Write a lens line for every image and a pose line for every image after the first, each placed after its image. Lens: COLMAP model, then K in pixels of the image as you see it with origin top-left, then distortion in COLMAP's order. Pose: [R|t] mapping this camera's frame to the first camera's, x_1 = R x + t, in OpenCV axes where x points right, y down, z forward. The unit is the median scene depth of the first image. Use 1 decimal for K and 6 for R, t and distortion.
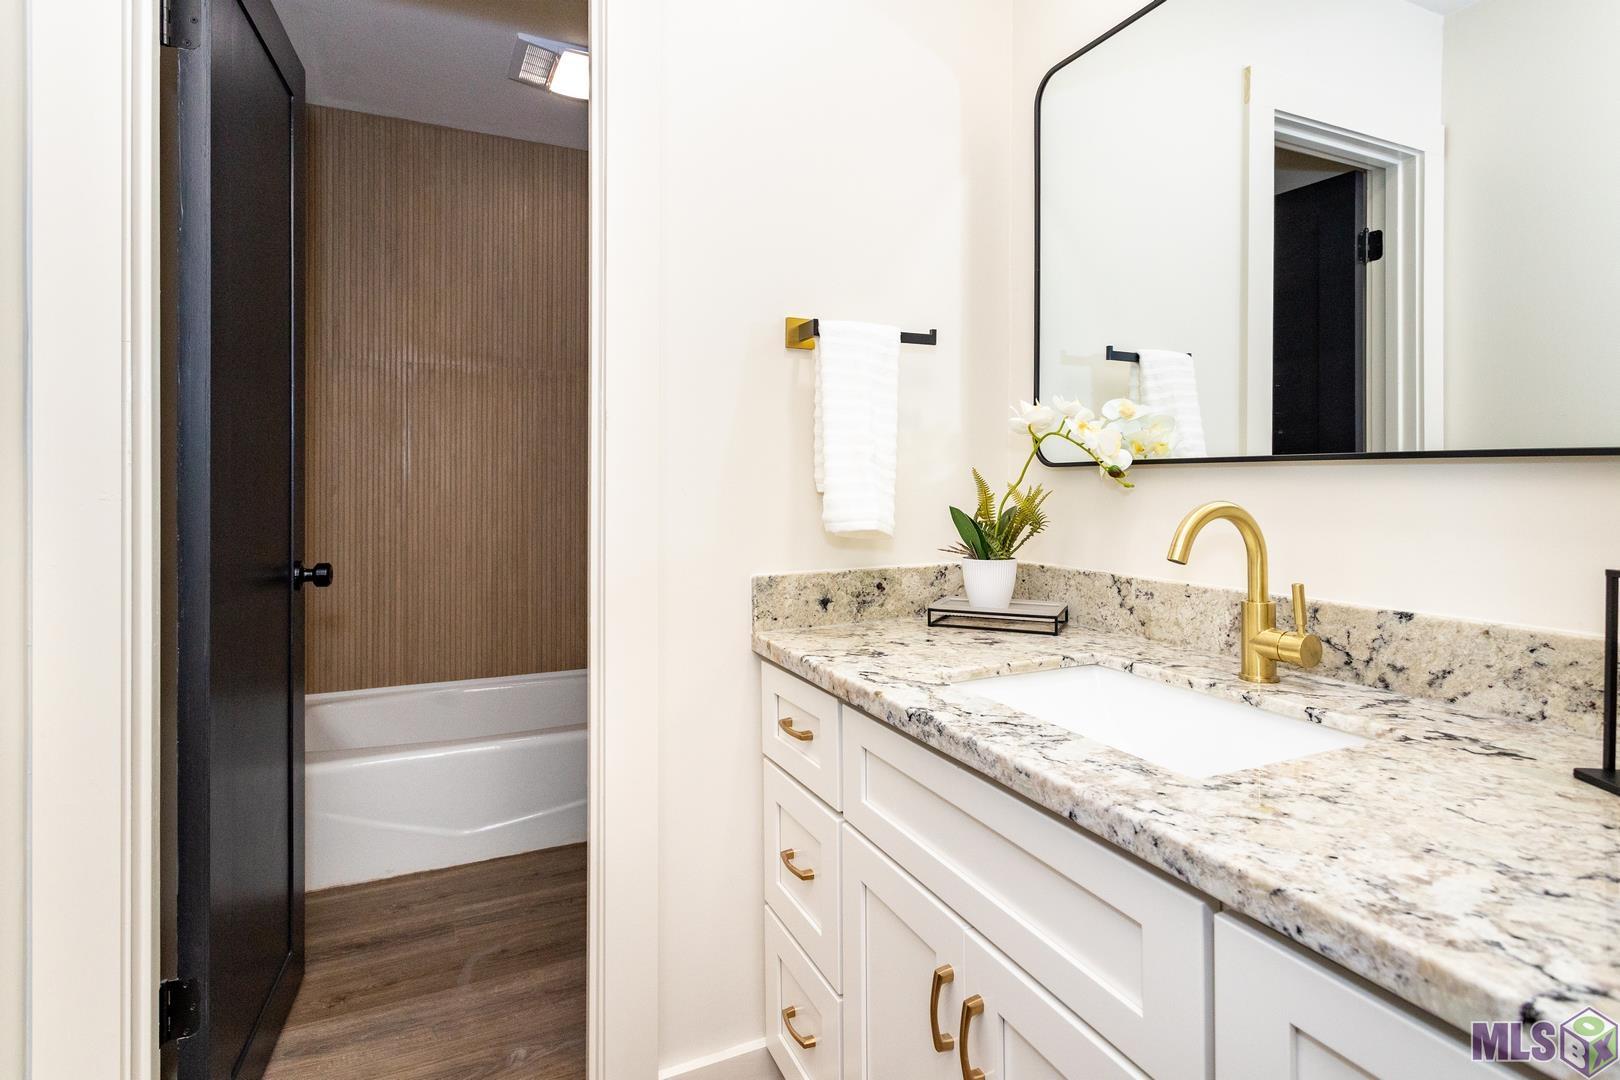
lens RADIAL K [[789.4, 0, 796.9], [0, 789.4, 488.3], [0, 0, 1]] dist [0.002514, 0.002144]
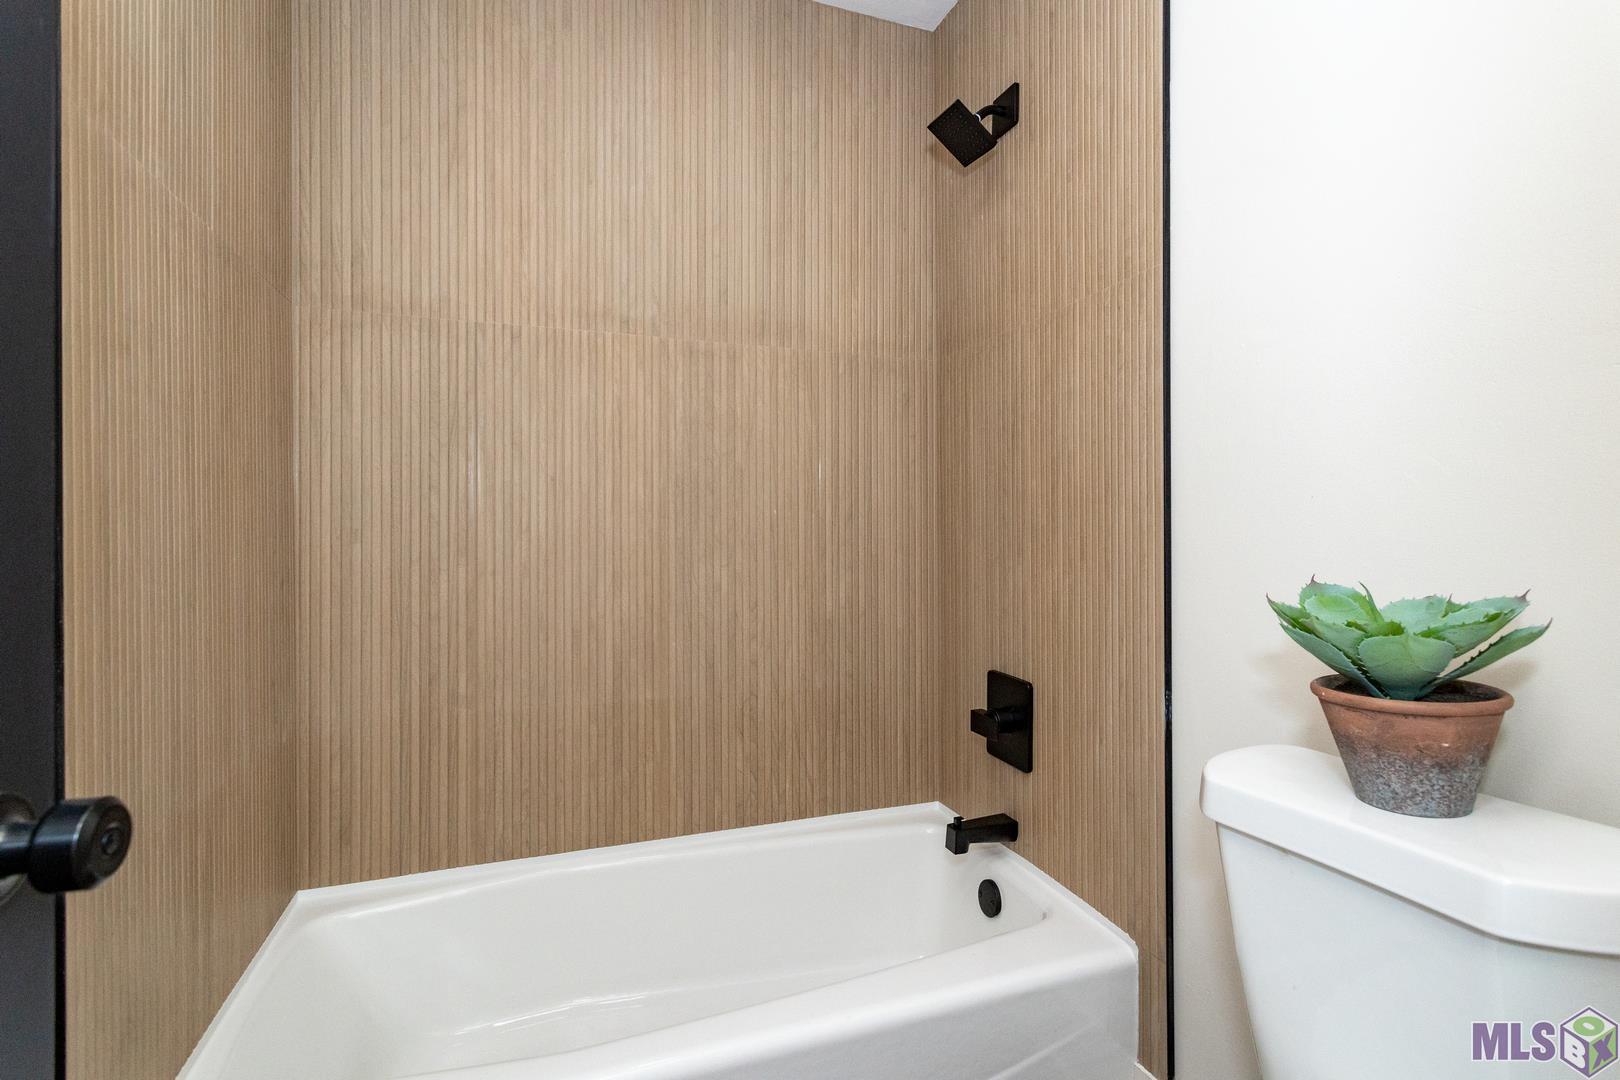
lens RADIAL K [[789.4, 0, 810.9], [0, 789.4, 535.6], [0, 0, 1]] dist [0.002514, 0.002144]
pose [[0.999073, -0.000340, -0.043038, -0.216462], [0.000567, 0.999986, 0.005275, -0.000940], [0.043035, -0.005295, 0.999060, 0.417574]]
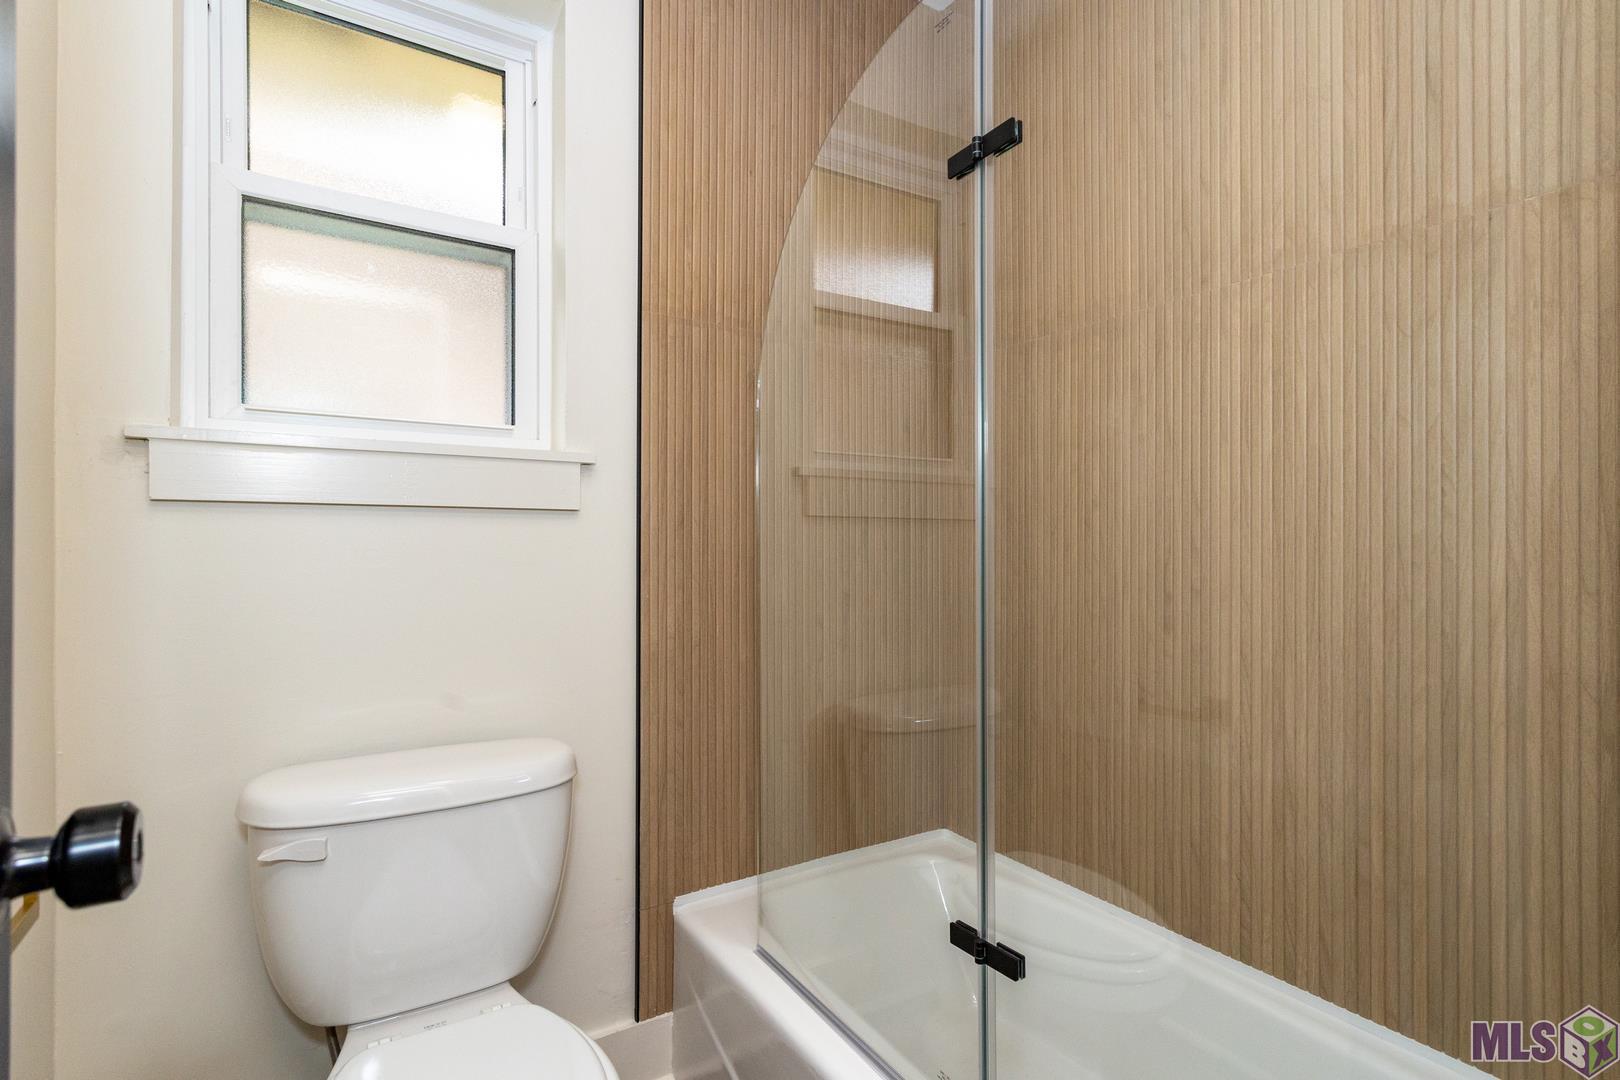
lens RADIAL K [[789.4, 0, 805.4], [0, 789.4, 541.3], [0, 0, 1]] dist [0.002514, 0.002144]
pose [[0.986915, 0.004309, 0.161185, -0.215124], [-0.003957, 0.999989, -0.002507, 0.000501], [-0.161194, 0.001837, 0.986921, 0.548646]]
